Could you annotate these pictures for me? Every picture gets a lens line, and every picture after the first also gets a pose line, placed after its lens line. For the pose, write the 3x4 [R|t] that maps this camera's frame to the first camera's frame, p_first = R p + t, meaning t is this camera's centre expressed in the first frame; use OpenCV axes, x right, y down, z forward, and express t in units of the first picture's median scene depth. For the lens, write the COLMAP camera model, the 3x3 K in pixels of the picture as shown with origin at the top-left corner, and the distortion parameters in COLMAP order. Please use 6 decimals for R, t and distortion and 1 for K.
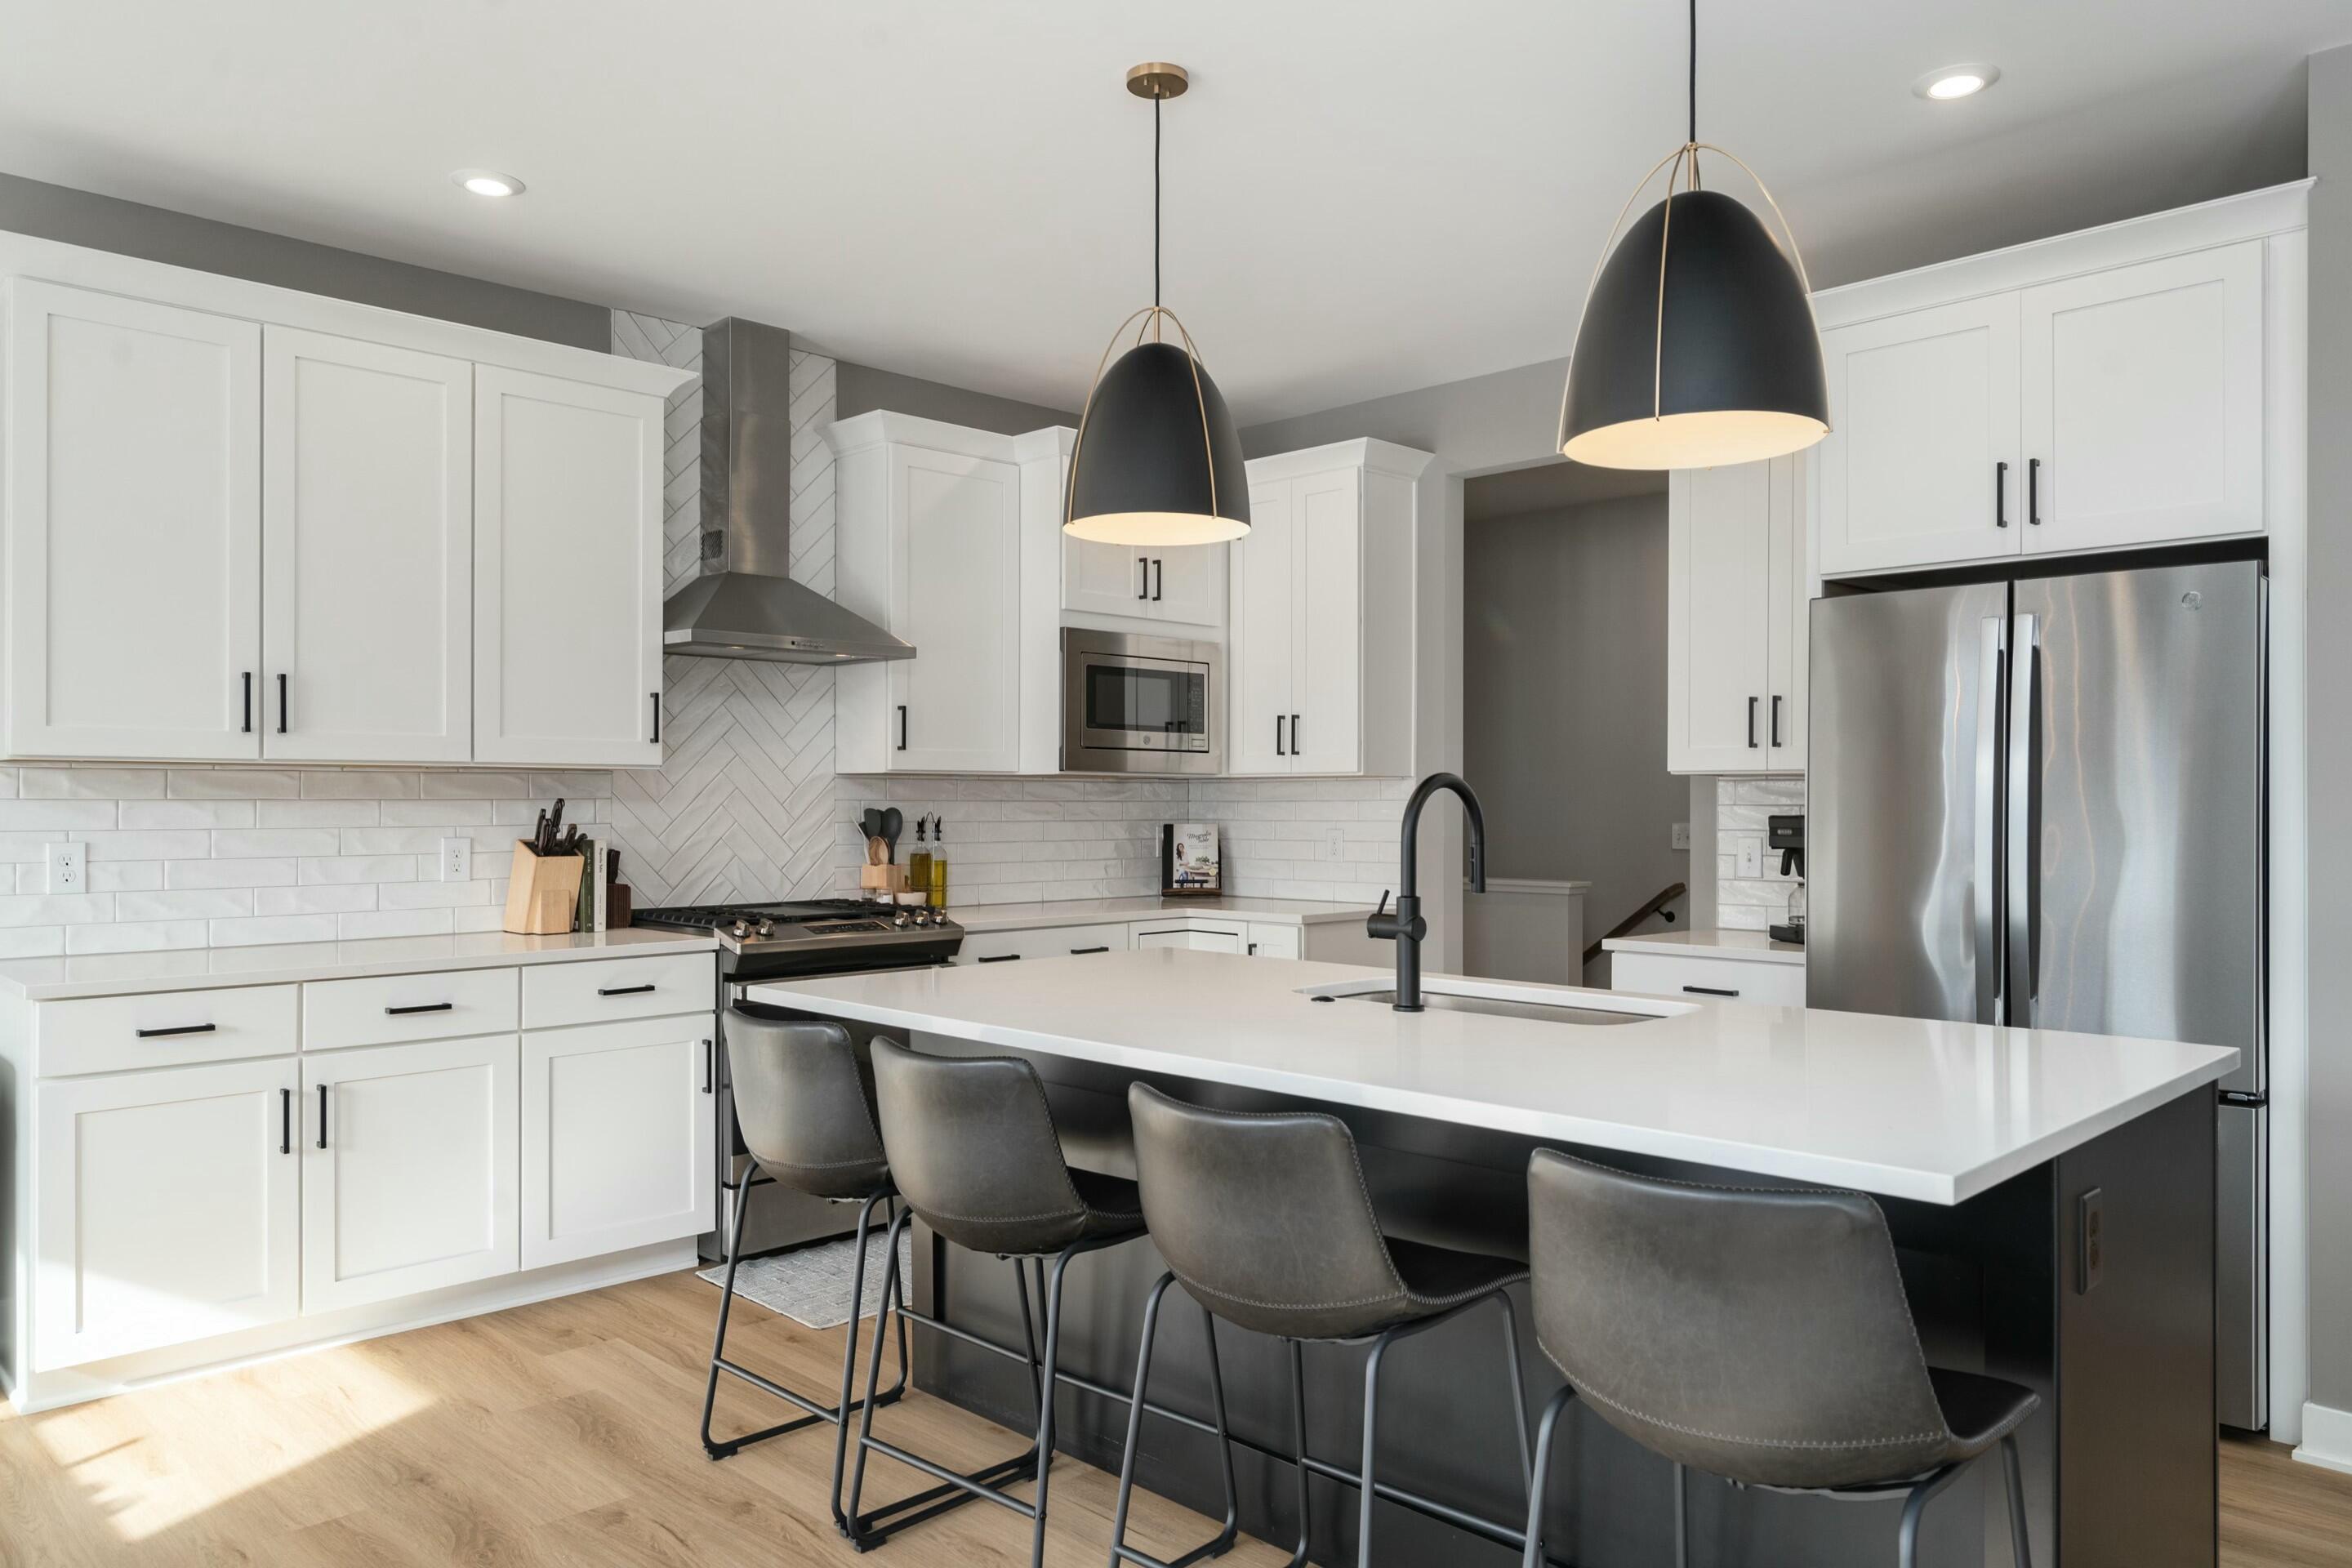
lens RADIAL K [[1571.3, 0, 1156.2], [0, 1571.3, 799.4], [0, 0, 1]] dist [-0.001986, 0.002291]
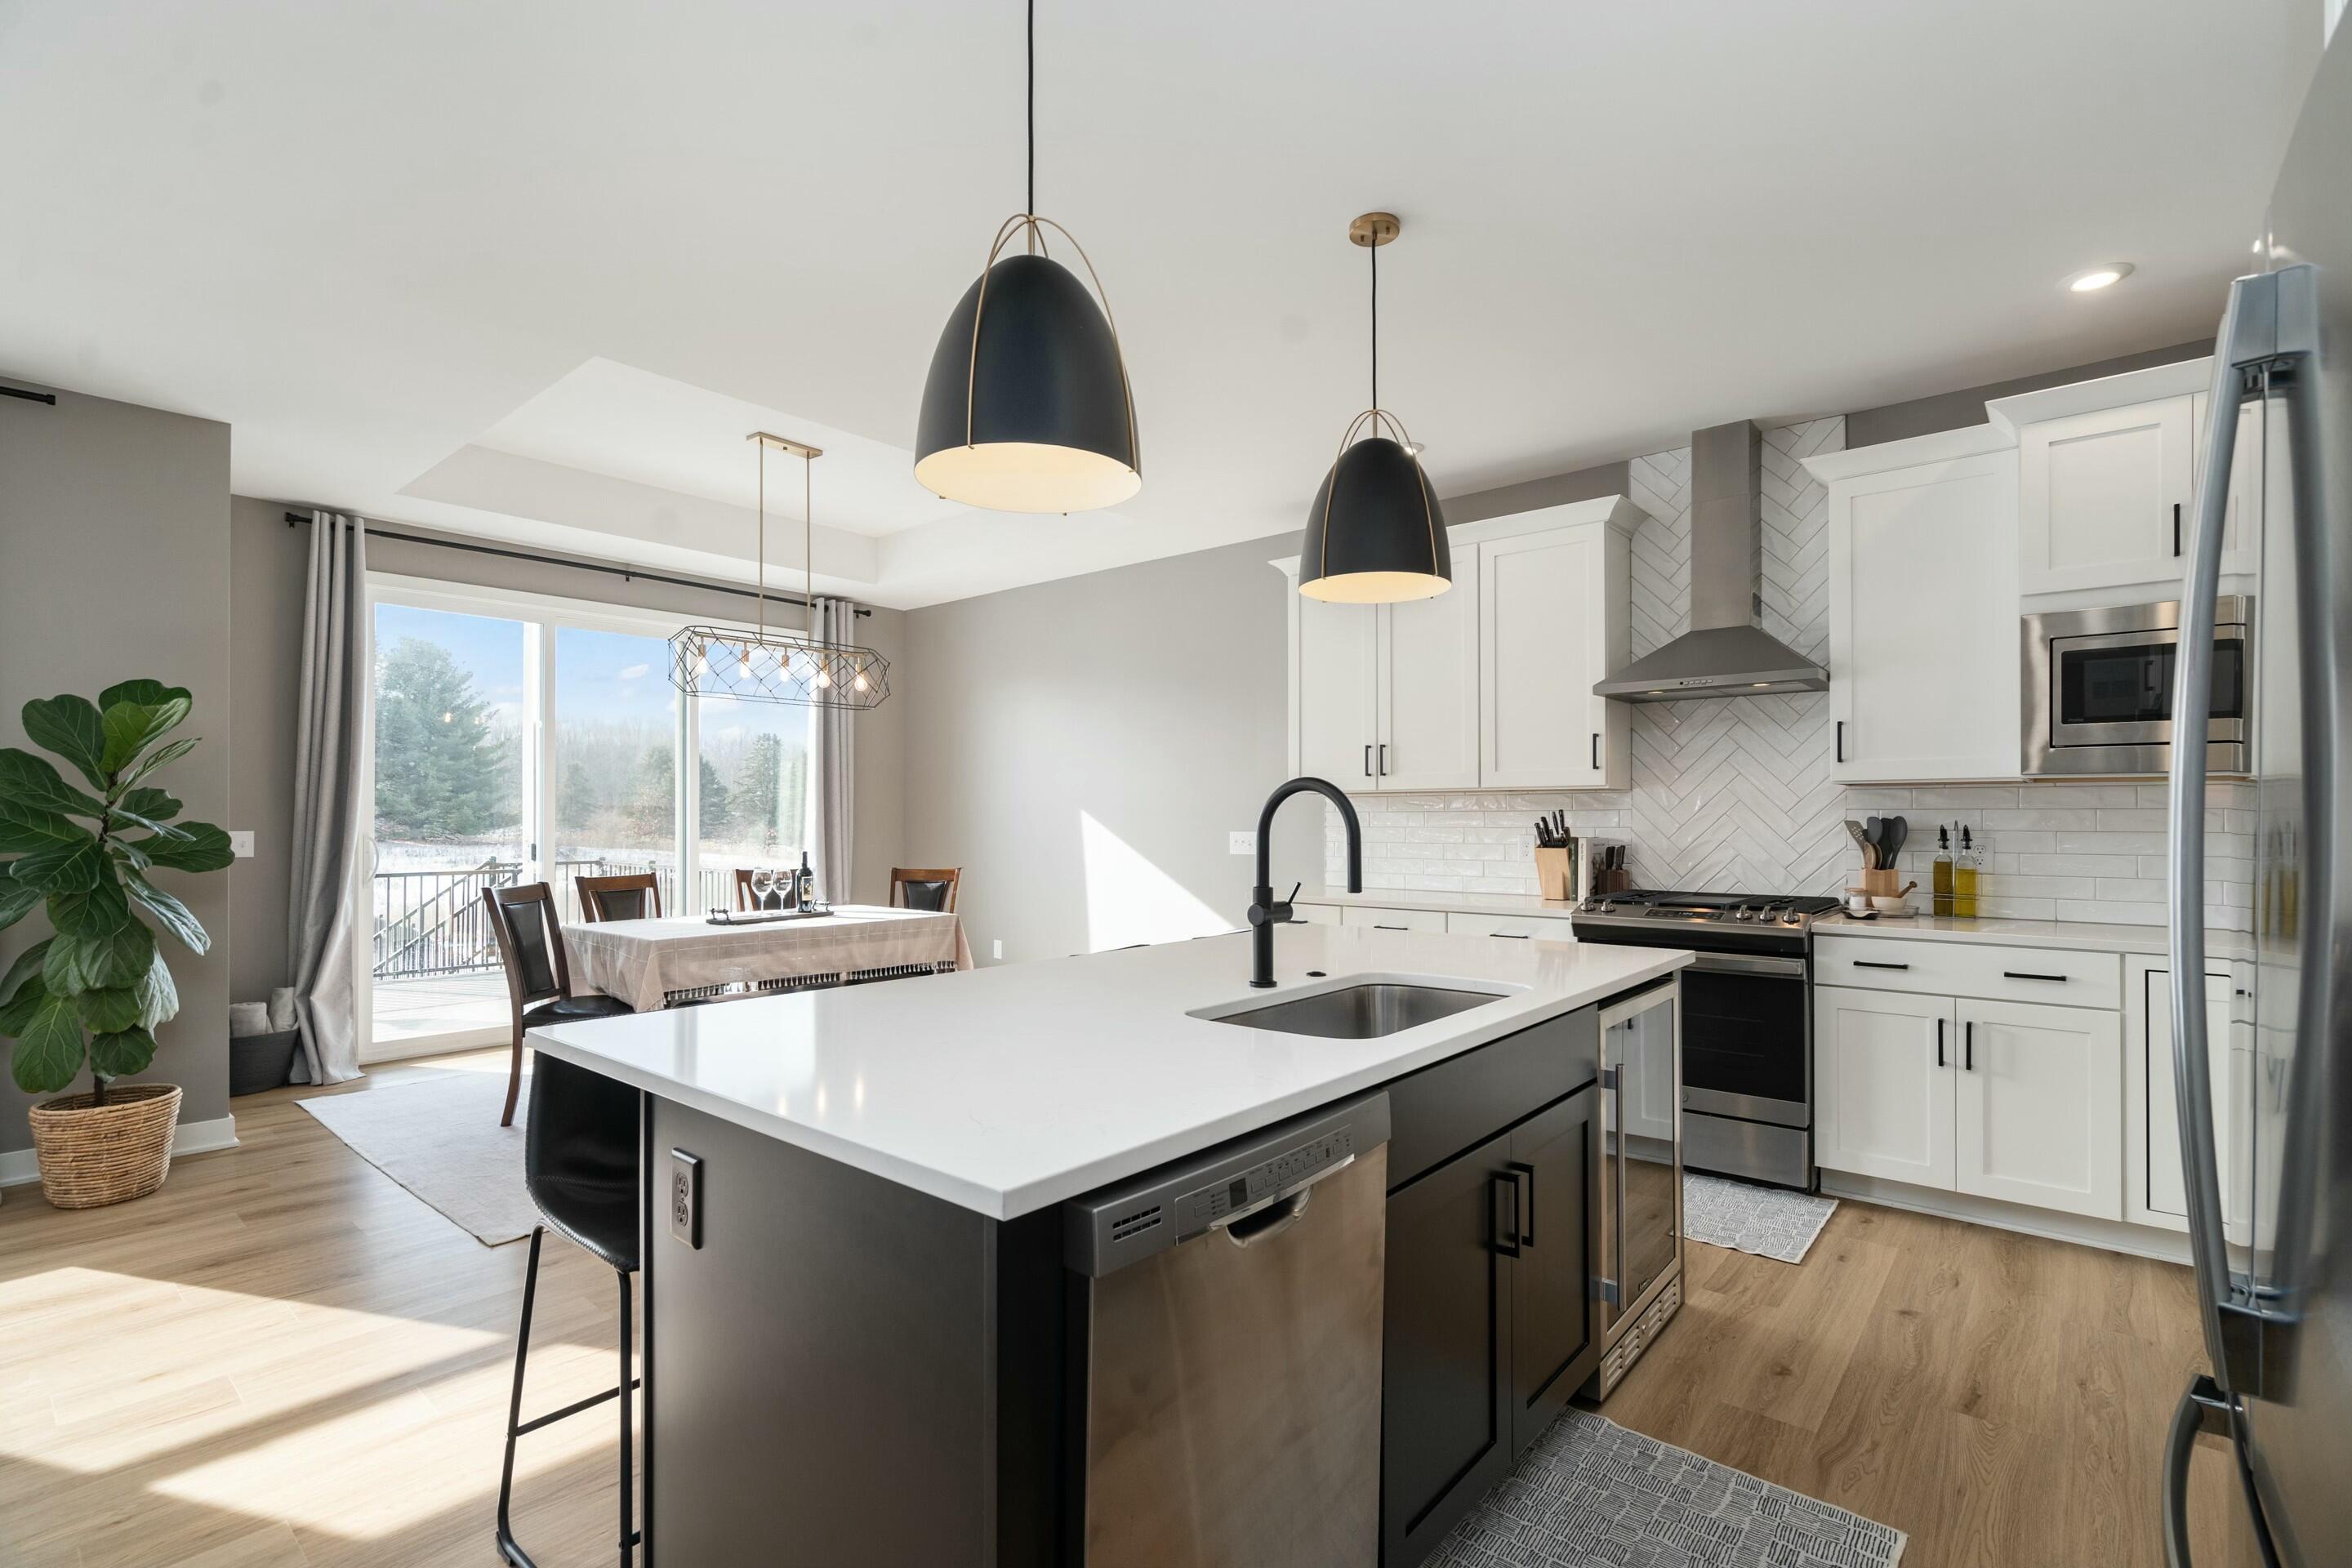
lens RADIAL K [[1092.6, 0, 1159.5], [0, 1092.6, 807.0], [0, 0, 1]] dist [-0.001980, -0.000512]
pose [[0.078861, -0.008211, -0.996852, 0.617273], [0.004197, 0.999960, -0.007904, 0.003591], [0.996877, -0.003560, 0.078893, 0.530479]]
